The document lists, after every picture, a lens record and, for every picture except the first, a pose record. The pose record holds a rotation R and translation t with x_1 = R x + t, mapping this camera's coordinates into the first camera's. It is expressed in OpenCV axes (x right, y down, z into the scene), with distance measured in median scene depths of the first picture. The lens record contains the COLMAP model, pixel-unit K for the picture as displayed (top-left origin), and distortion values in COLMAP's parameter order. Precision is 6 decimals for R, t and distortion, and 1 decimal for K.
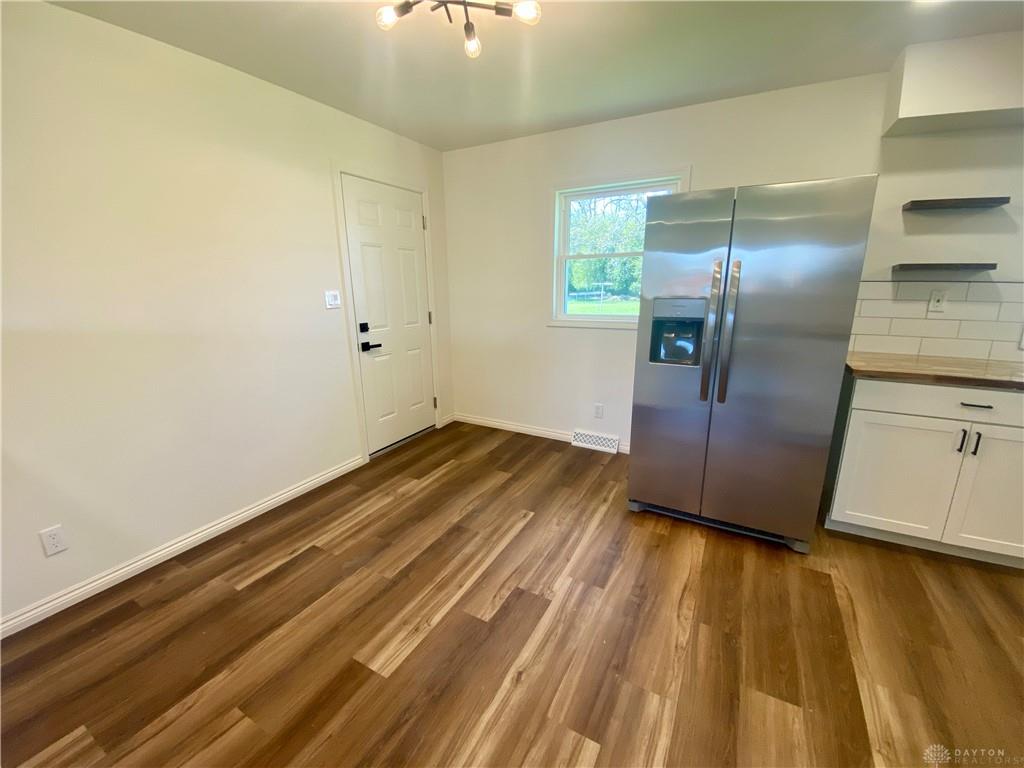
lens RADIAL K [[412.8, 0, 504.4], [0, 412.8, 381.6], [0, 0, 1]] dist [0.001005, -0.012155]
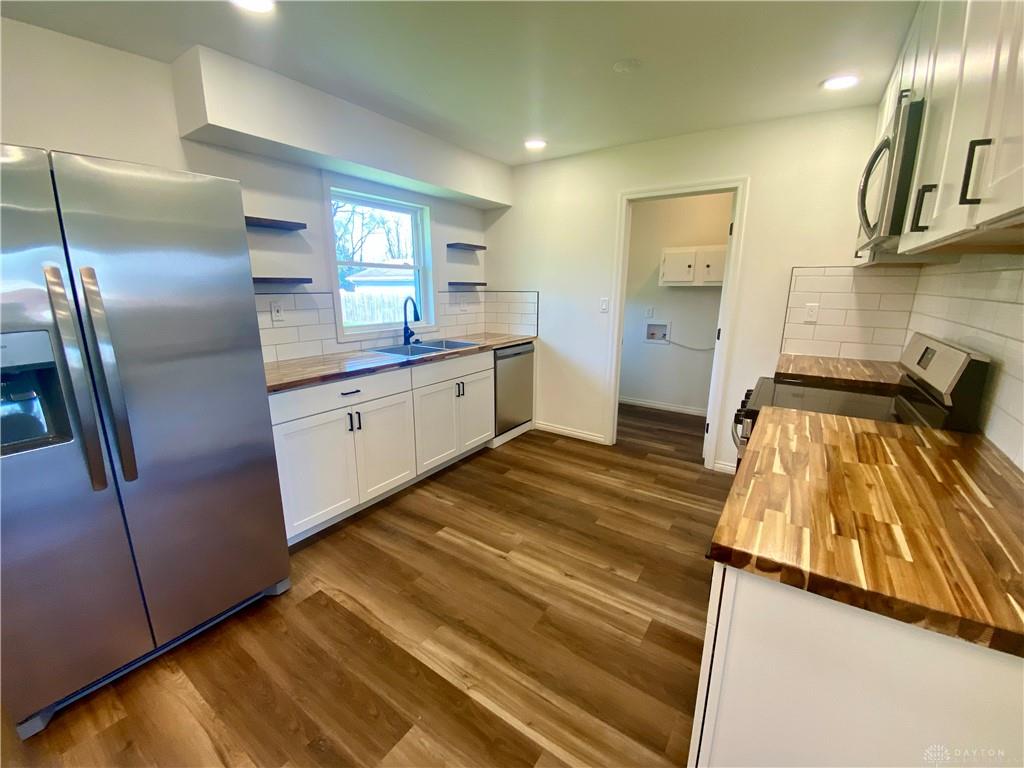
lens RADIAL K [[417.6, 0, 510.2], [0, 417.6, 381.1], [0, 0, 1]] dist [0.058256, -0.045161]
pose [[0.085635, -0.206222, 0.974751, -0.059465], [0.229925, 0.956027, 0.182061, -0.091294], [-0.969433, 0.208529, 0.129285, 0.310556]]
